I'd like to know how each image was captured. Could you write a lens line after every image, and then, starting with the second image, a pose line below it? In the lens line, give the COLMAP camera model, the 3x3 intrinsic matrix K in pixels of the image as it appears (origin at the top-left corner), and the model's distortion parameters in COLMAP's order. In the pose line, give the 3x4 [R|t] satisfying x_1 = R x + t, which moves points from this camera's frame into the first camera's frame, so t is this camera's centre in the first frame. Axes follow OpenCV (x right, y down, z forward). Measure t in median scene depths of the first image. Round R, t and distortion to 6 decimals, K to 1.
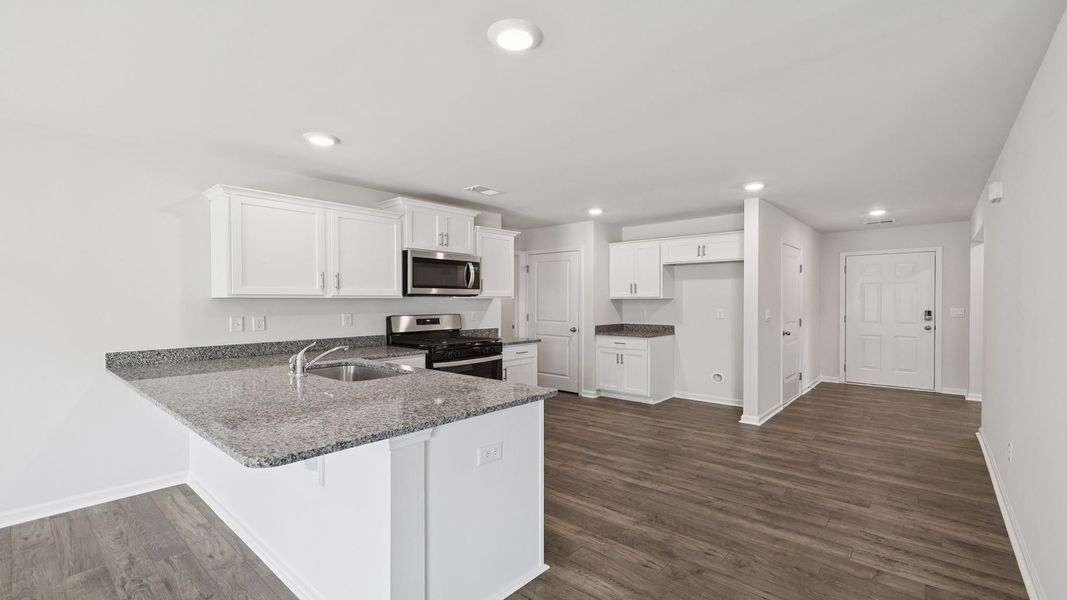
lens RADIAL K [[454.6, 0, 531.3], [0, 454.6, 301.0], [0, 0, 1]] dist [0.002499, 0.000120]
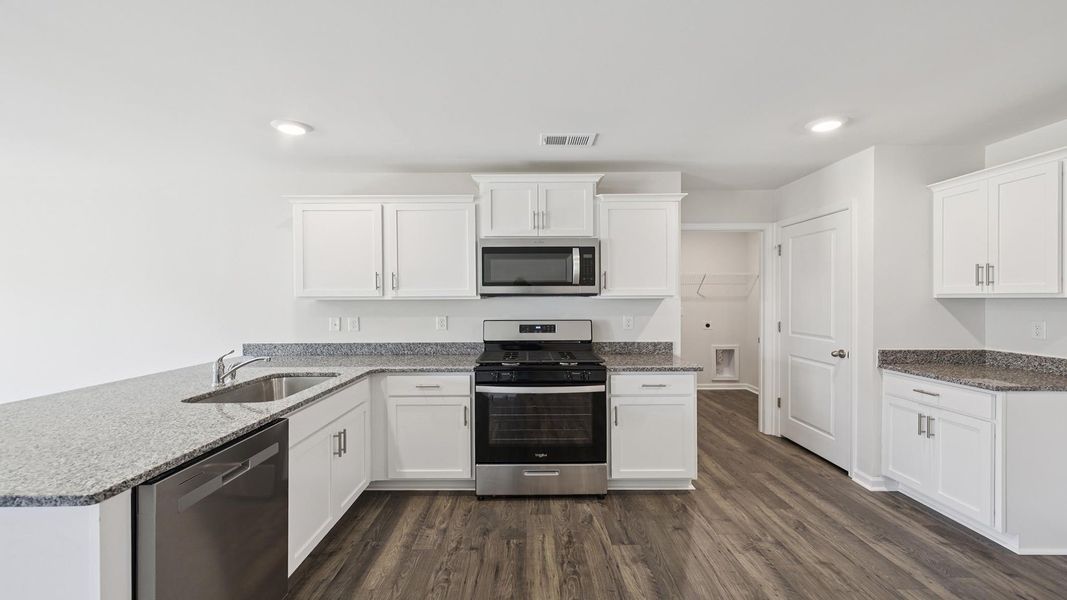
lens RADIAL K [[454.6, 0, 531.3], [0, 454.6, 301.0], [0, 0, 1]] dist [0.002499, 0.000120]
pose [[0.661914, 0.004243, -0.749568, 0.320971], [0.002316, 0.999968, 0.007706, -0.007507], [0.749576, -0.006837, 0.661883, 0.443617]]
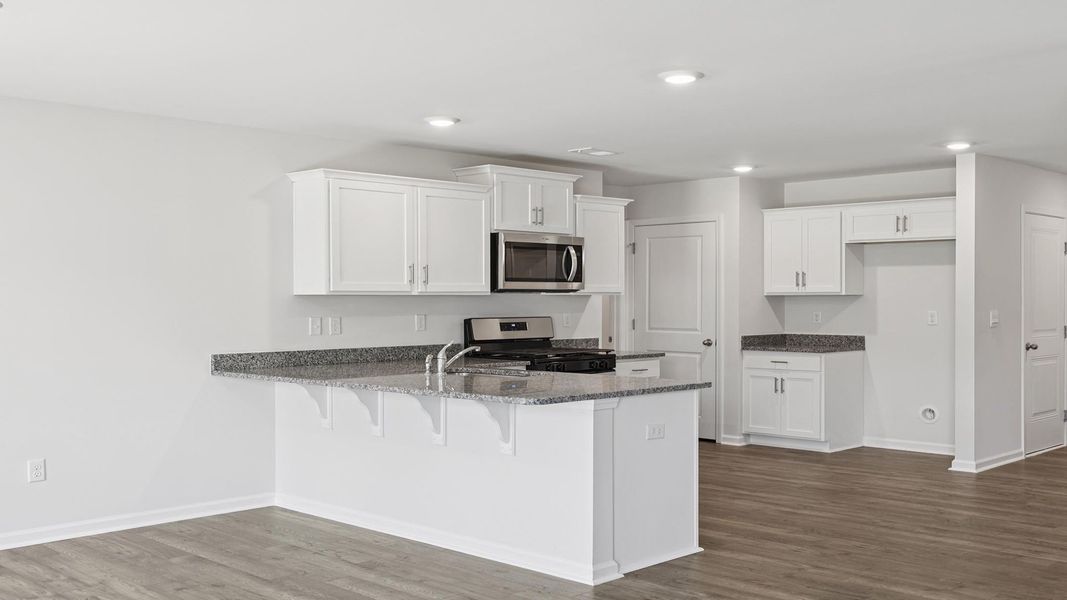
lens RADIAL K [[1049.5, 0, 527.1], [0, 1049.5, 291.1], [0, 0, 1]] dist [0.012903, 0.010876]
pose [[0.998482, -0.000121, -0.055071, -0.103052], [-0.000247, 0.999978, -0.006669, -0.000598], [0.055070, 0.006672, 0.998460, -0.642184]]
